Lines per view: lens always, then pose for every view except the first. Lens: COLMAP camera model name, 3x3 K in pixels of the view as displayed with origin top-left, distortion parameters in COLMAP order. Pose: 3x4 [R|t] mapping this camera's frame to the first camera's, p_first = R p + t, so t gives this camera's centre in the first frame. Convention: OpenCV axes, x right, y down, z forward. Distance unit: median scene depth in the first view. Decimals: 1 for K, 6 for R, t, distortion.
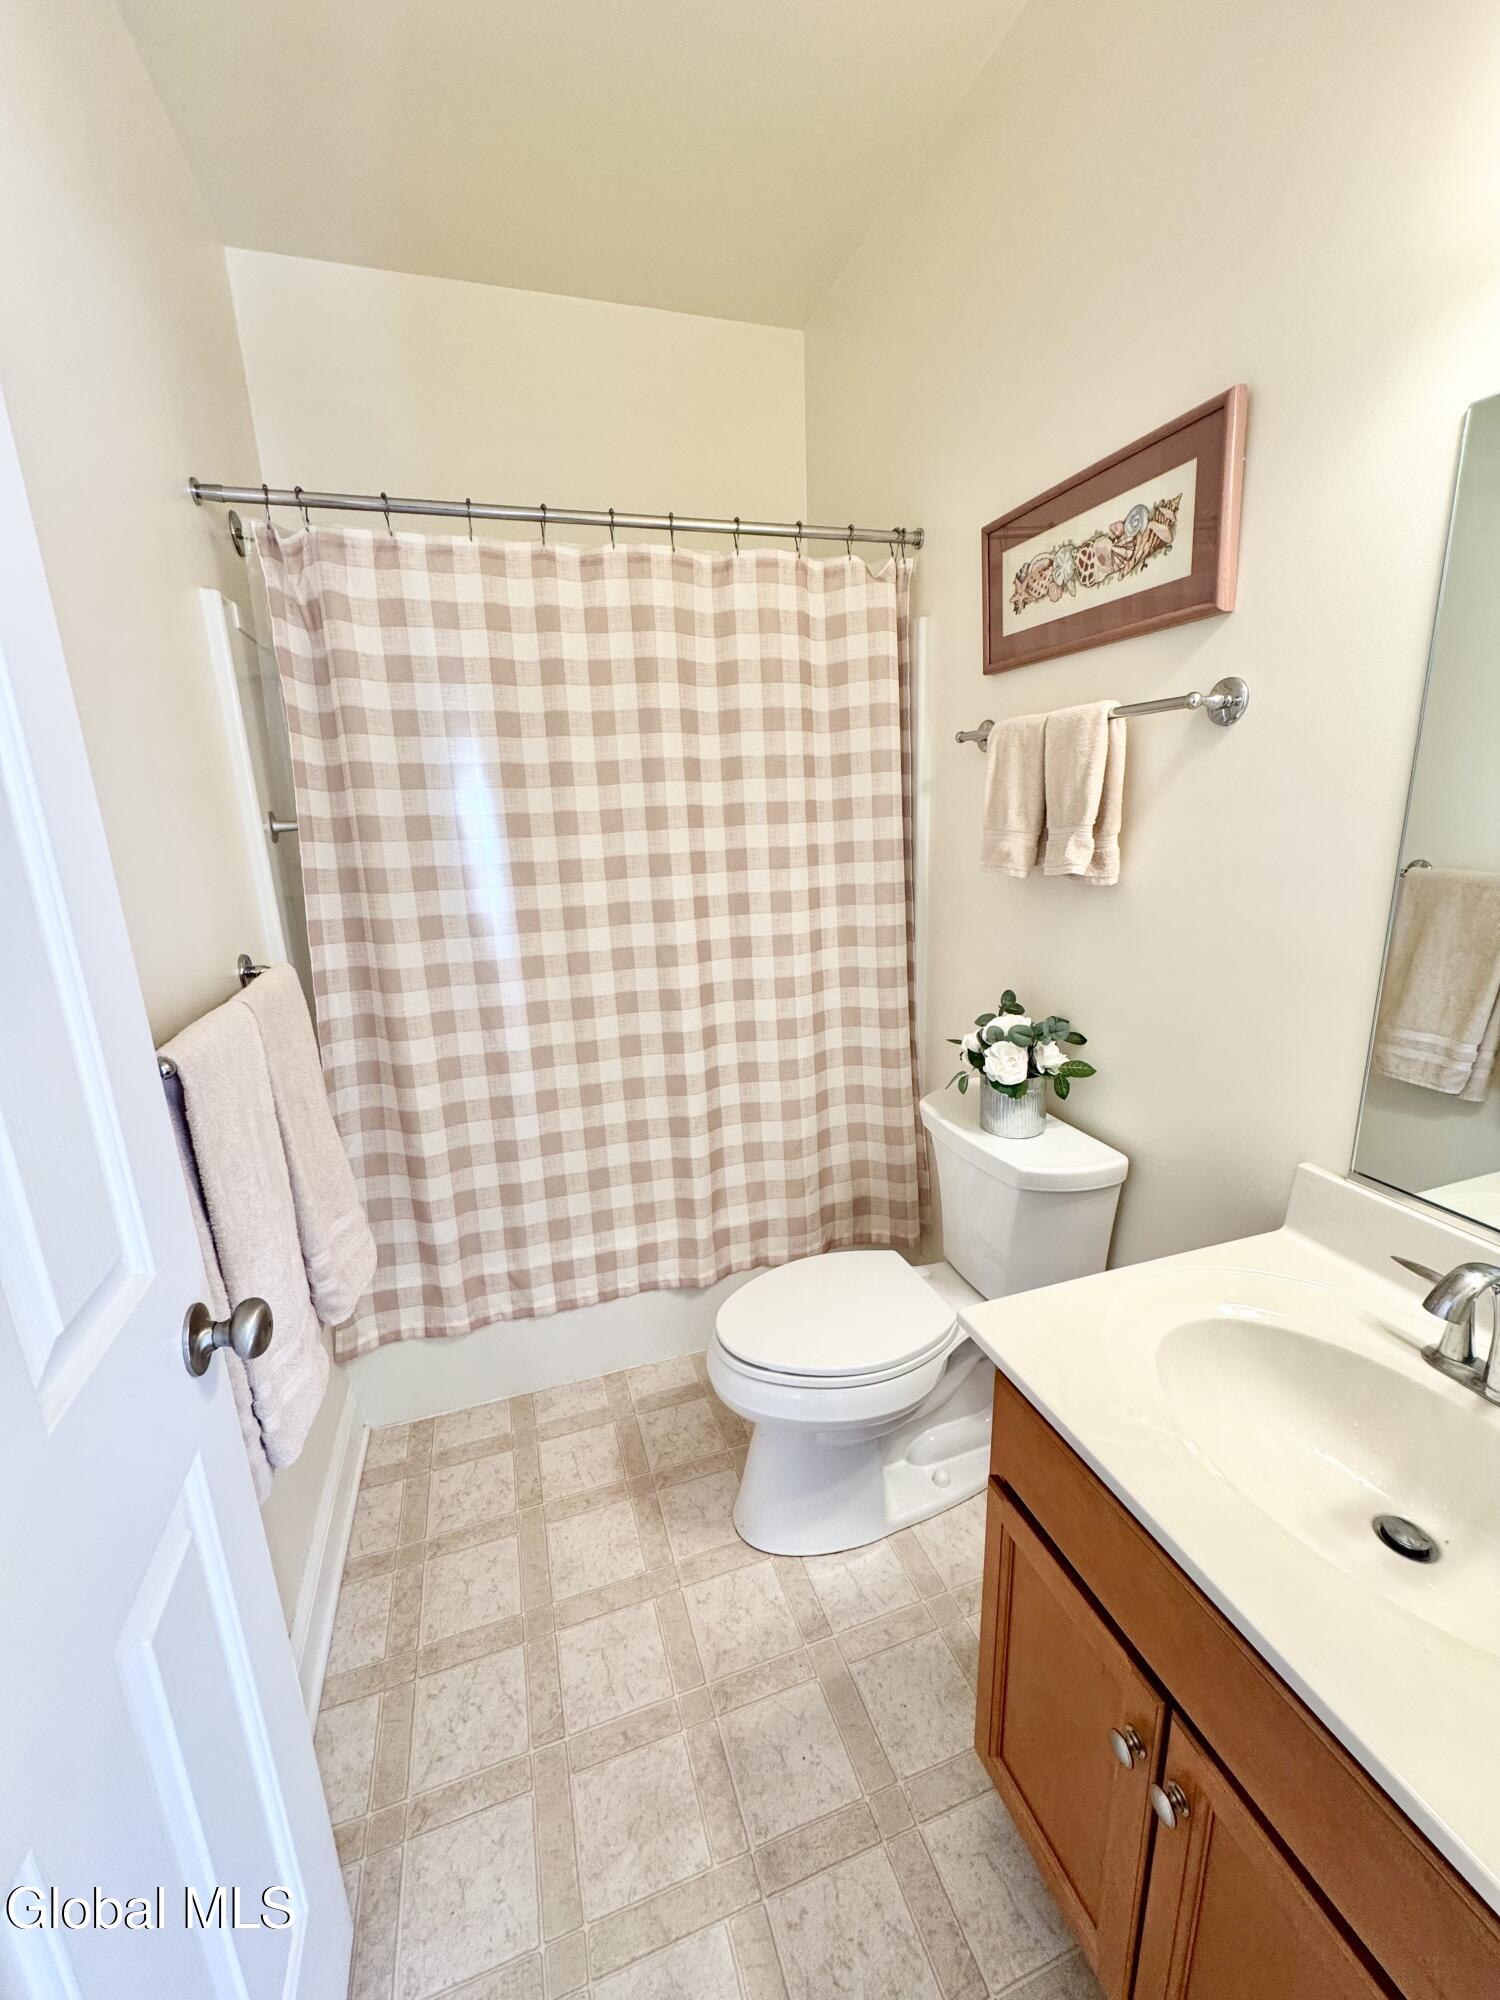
lens RADIAL K [[797.1, 0, 743.0], [0, 797.1, 995.3], [0, 0, 1]] dist [-0.003434, 0.000289]
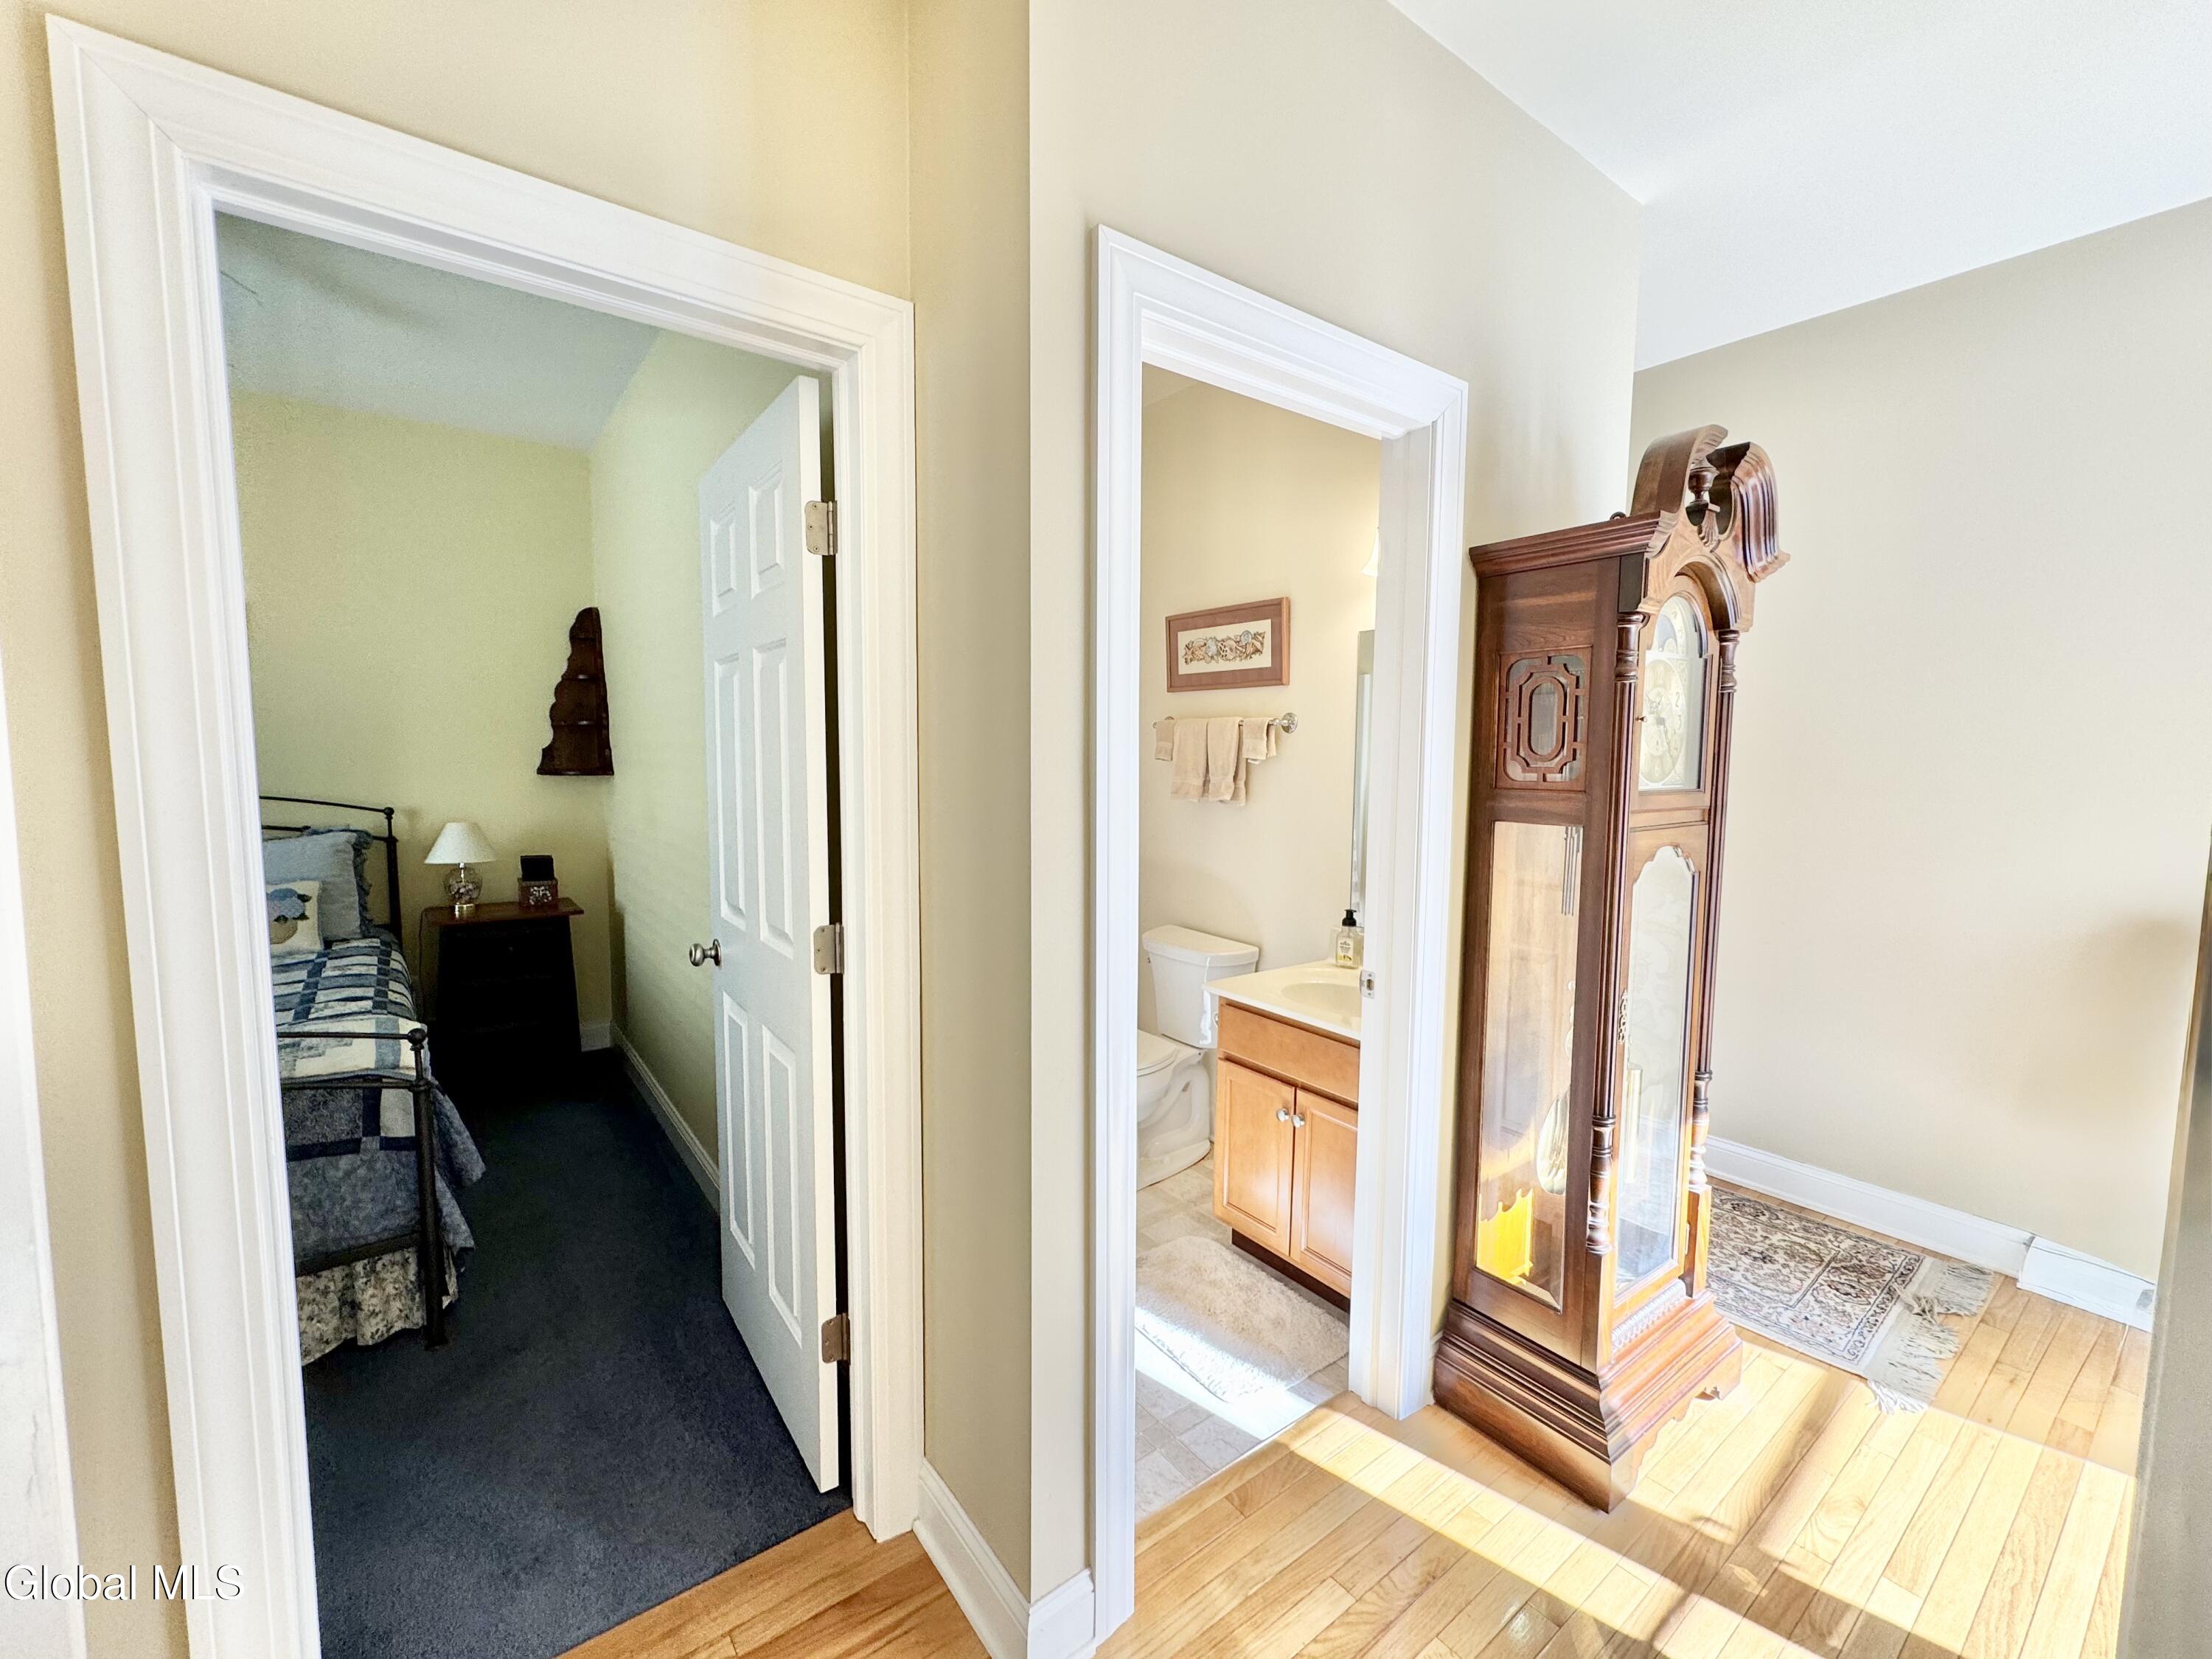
lens RADIAL K [[881.6, 0, 1116.7], [0, 881.6, 831.7], [0, 0, 1]] dist [-0.003434, 0.000289]
pose [[0.938295, 0.020744, 0.345213, -0.512638], [0.032953, 0.988295, -0.148954, 0.211018], [-0.344262, 0.151139, 0.926629, -0.799202]]
